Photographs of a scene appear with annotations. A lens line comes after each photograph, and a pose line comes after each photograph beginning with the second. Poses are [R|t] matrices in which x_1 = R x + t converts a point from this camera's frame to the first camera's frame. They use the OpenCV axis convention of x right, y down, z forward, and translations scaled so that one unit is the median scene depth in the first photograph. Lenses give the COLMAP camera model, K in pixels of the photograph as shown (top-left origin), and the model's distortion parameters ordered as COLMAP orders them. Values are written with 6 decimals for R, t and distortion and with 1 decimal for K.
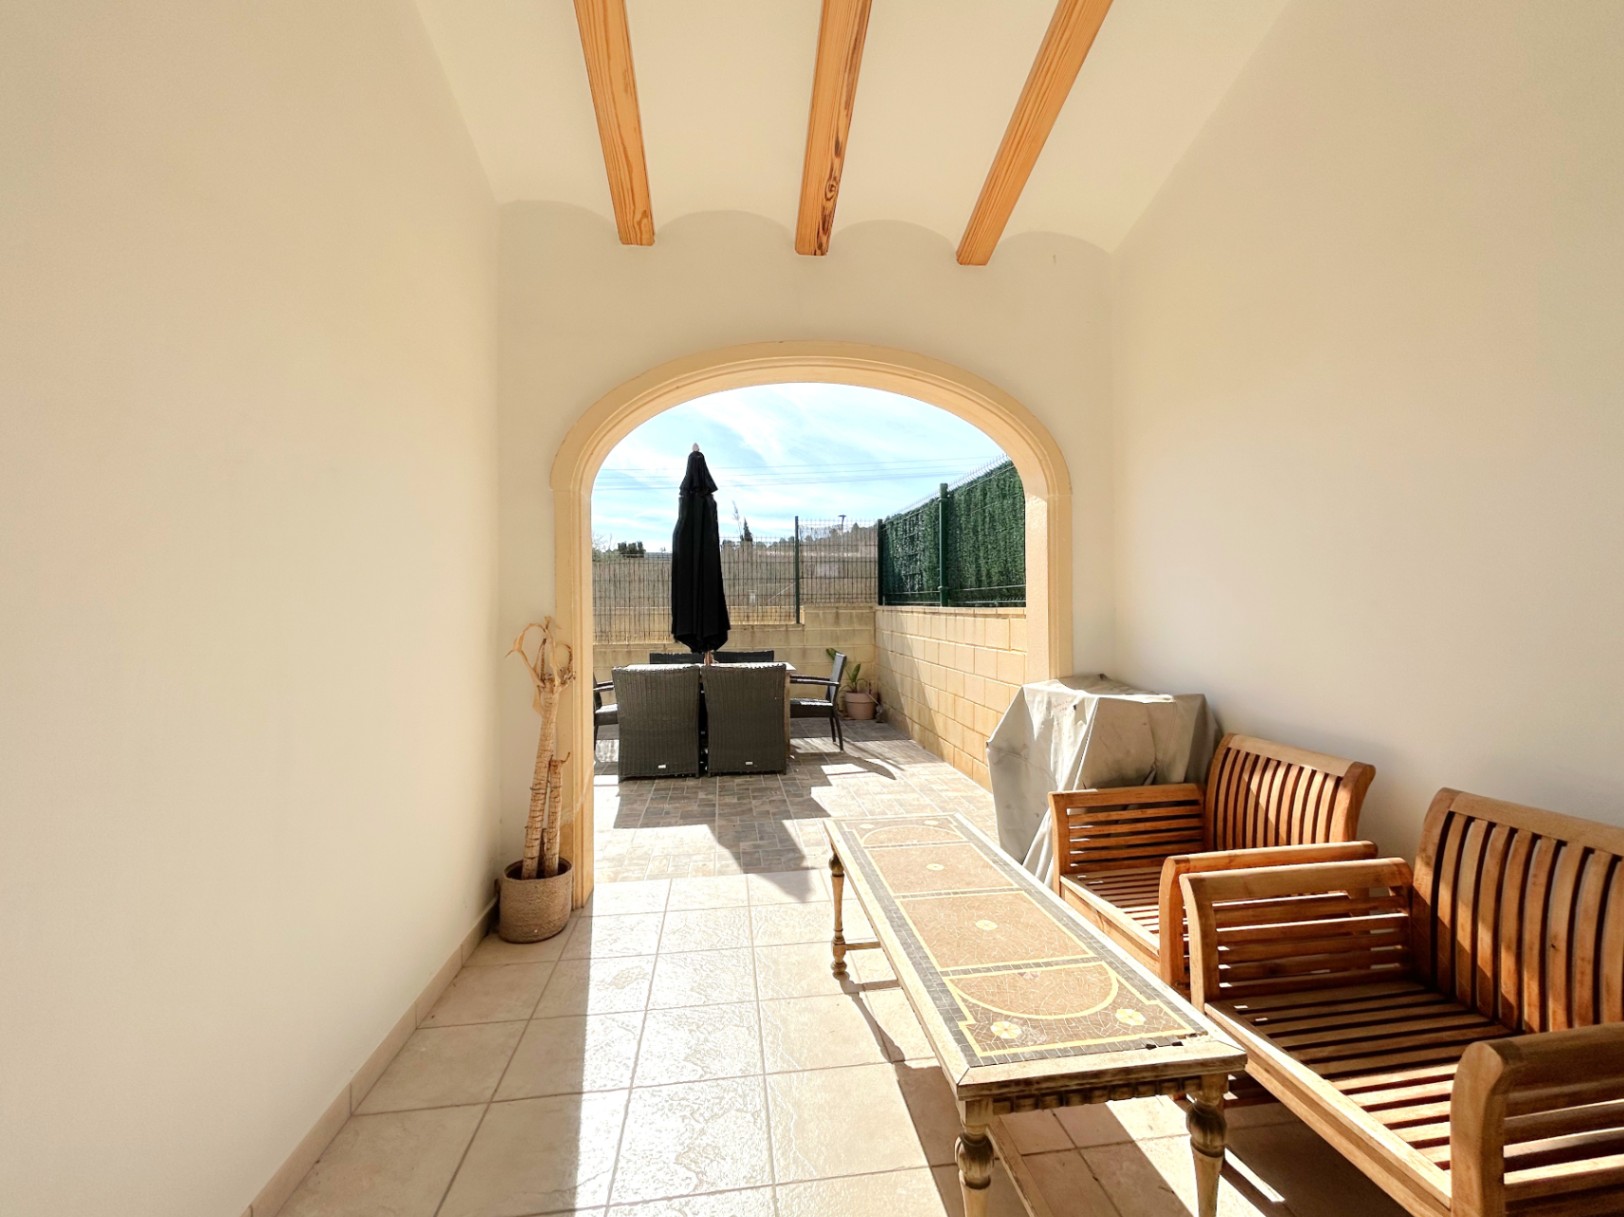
lens RADIAL K [[667.7, 0, 815.8], [0, 667.7, 608.9], [0, 0, 1]] dist [0.002015, 0.000421]
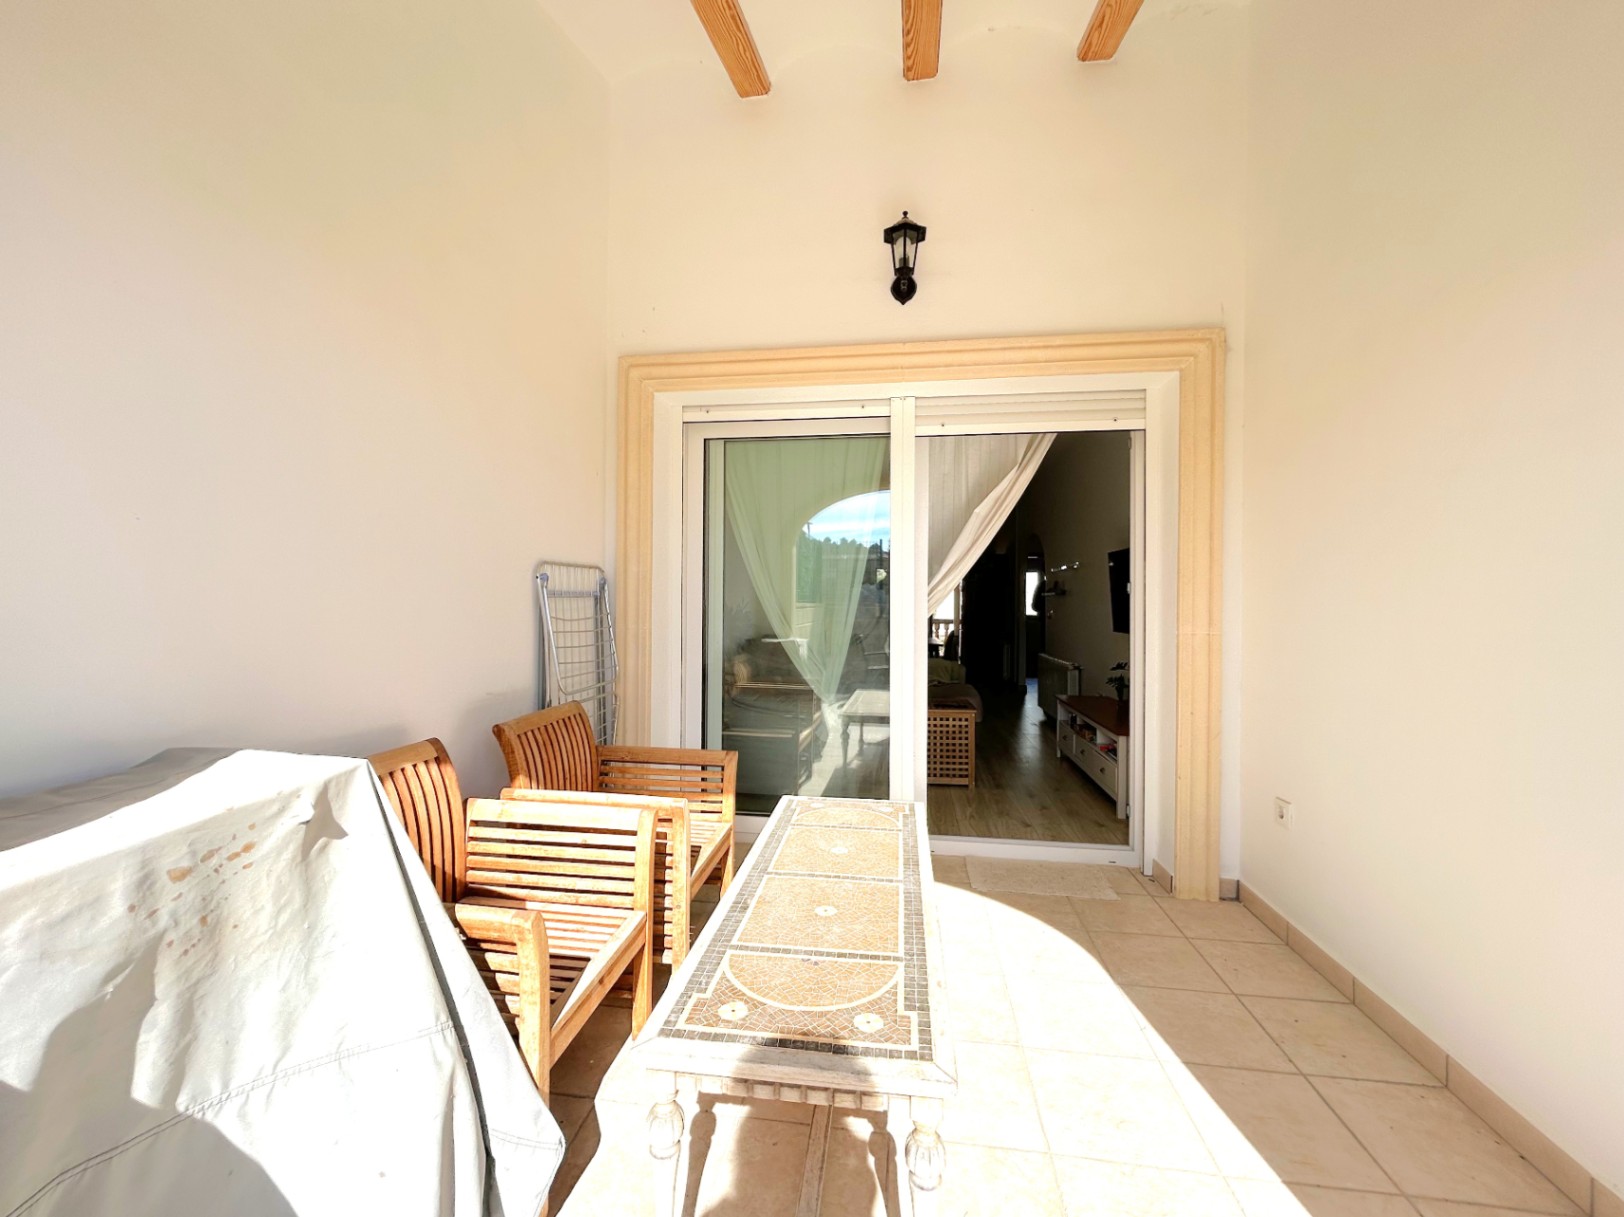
lens RADIAL K [[667.7, 0, 809.3], [0, 667.7, 610.3], [0, 0, 1]] dist [0.002015, 0.000421]
pose [[-0.962513, 0.005654, 0.271176, -0.014910], [0.005468, 0.999984, -0.001442, 0.030648], [-0.271180, 0.000095, -0.962529, 1.551024]]
